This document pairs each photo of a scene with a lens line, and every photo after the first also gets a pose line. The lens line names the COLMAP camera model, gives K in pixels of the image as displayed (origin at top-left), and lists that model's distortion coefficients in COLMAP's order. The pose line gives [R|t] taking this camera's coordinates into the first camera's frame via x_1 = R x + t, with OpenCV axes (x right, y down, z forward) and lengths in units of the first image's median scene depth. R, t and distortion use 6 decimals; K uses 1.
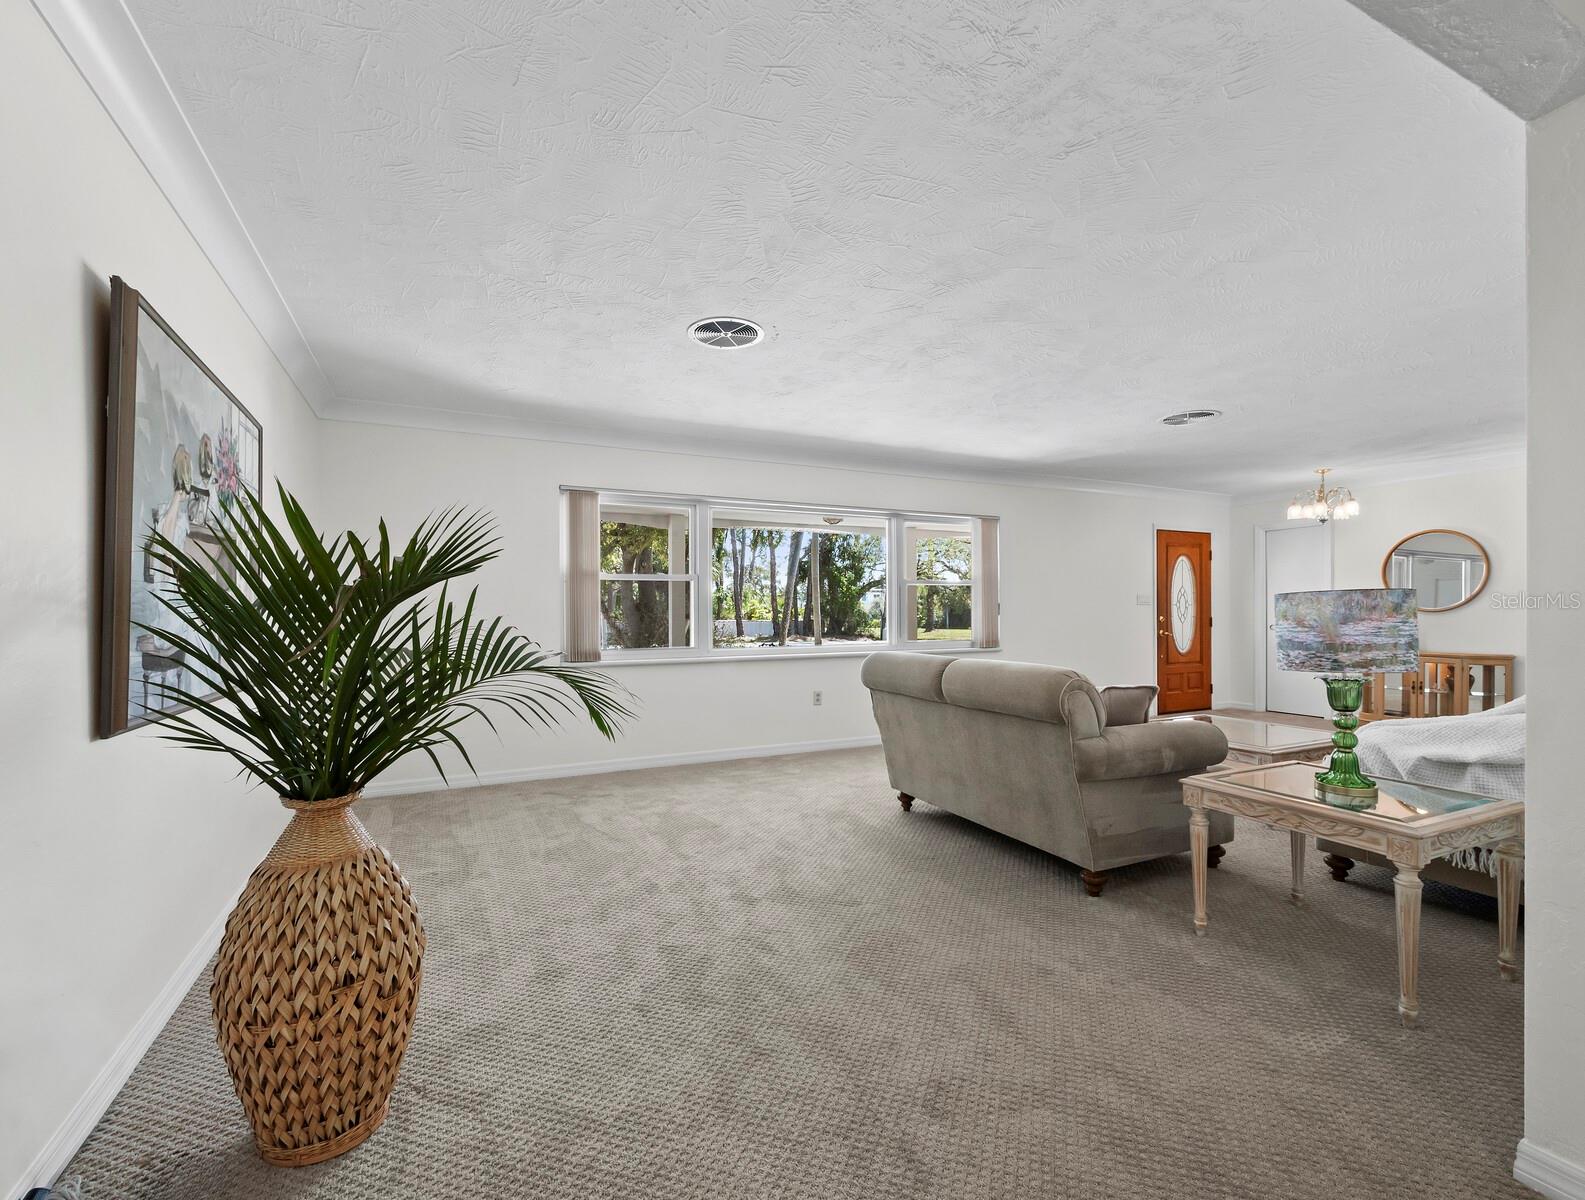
lens RADIAL K [[689.3, 0, 792.5], [0, 689.3, 600.0], [0, 0, 1]] dist [-0.002455, -0.000566]
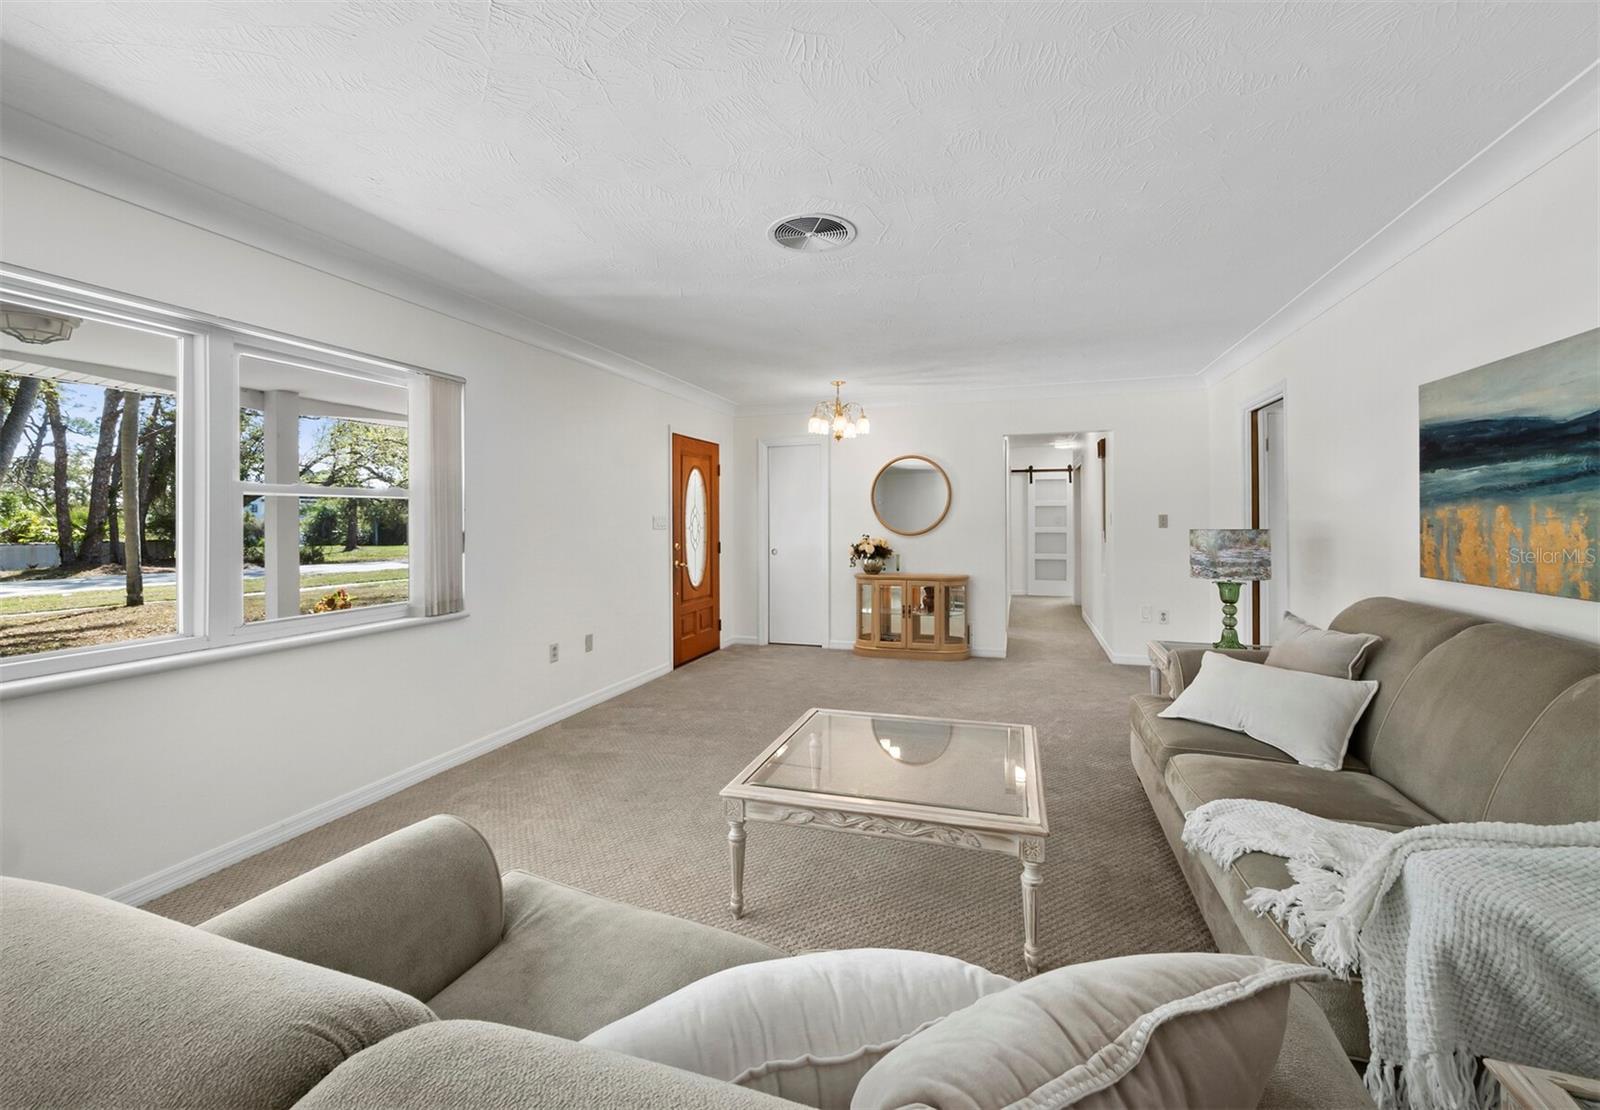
lens RADIAL K [[669.7, 0, 798.0], [0, 669.7, 517.5], [0, 0, 1]] dist [0.001691, 0.000231]
pose [[0.709487, 0.003985, 0.704707, 0.088203], [-0.008531, 0.999959, 0.002935, -0.008955], [-0.704667, -0.008094, 0.709492, 0.341697]]
